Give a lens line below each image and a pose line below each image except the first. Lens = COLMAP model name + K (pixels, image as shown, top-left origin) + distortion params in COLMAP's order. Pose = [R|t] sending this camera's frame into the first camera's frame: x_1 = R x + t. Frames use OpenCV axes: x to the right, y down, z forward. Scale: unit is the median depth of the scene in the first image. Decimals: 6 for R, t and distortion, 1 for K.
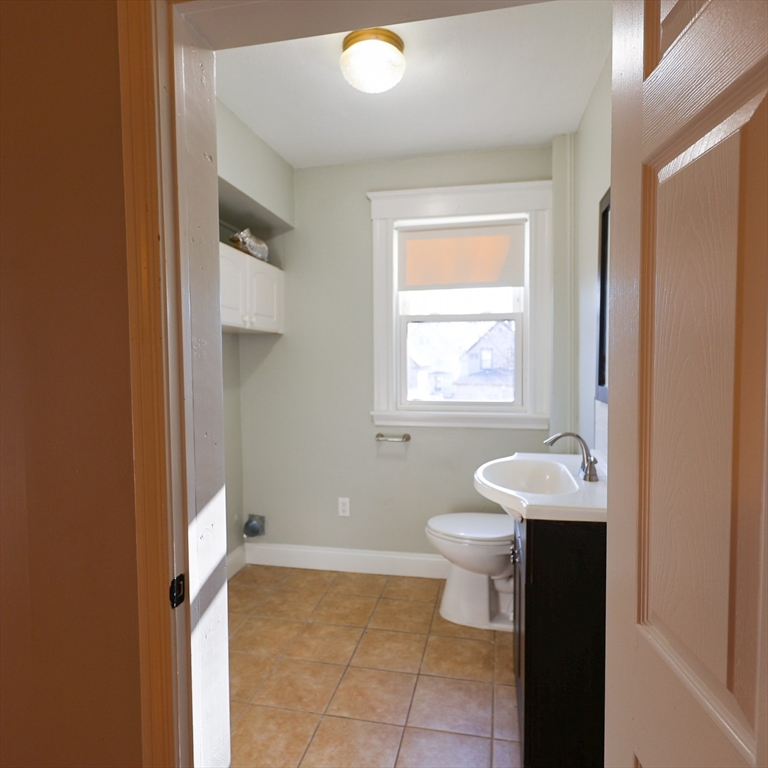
lens RADIAL K [[520.5, 0, 380.7], [0, 520.5, 385.9], [0, 0, 1]] dist [0.020000, -0.010358]
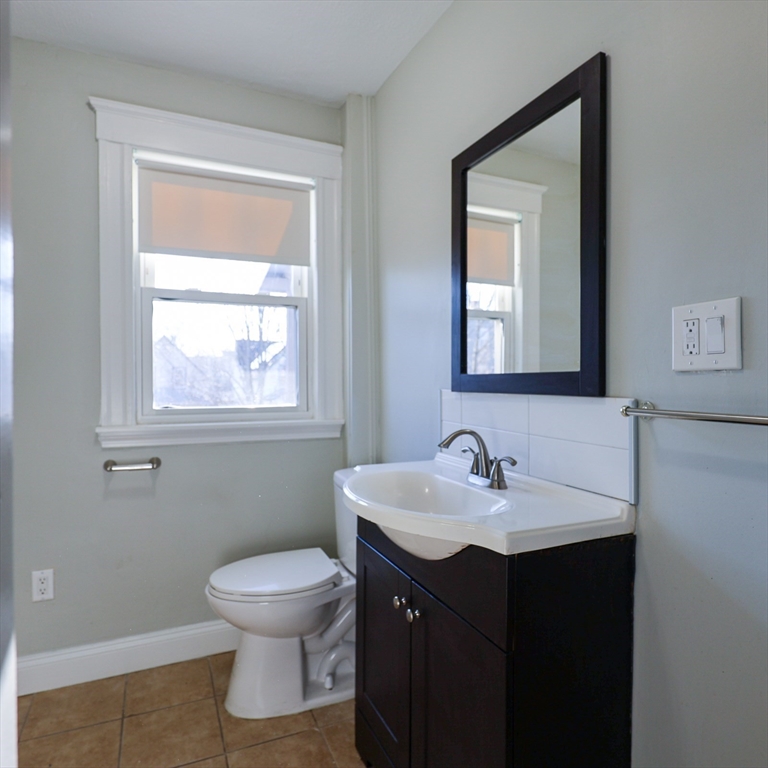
lens RADIAL K [[520.5, 0, 380.7], [0, 520.5, 385.9], [0, 0, 1]] dist [0.020000, -0.010358]
pose [[0.811055, 0.000806, 0.584969, -0.118987], [0.023800, 0.999126, -0.034375, 0.029710], [-0.584485, 0.041802, 0.810327, 0.273693]]
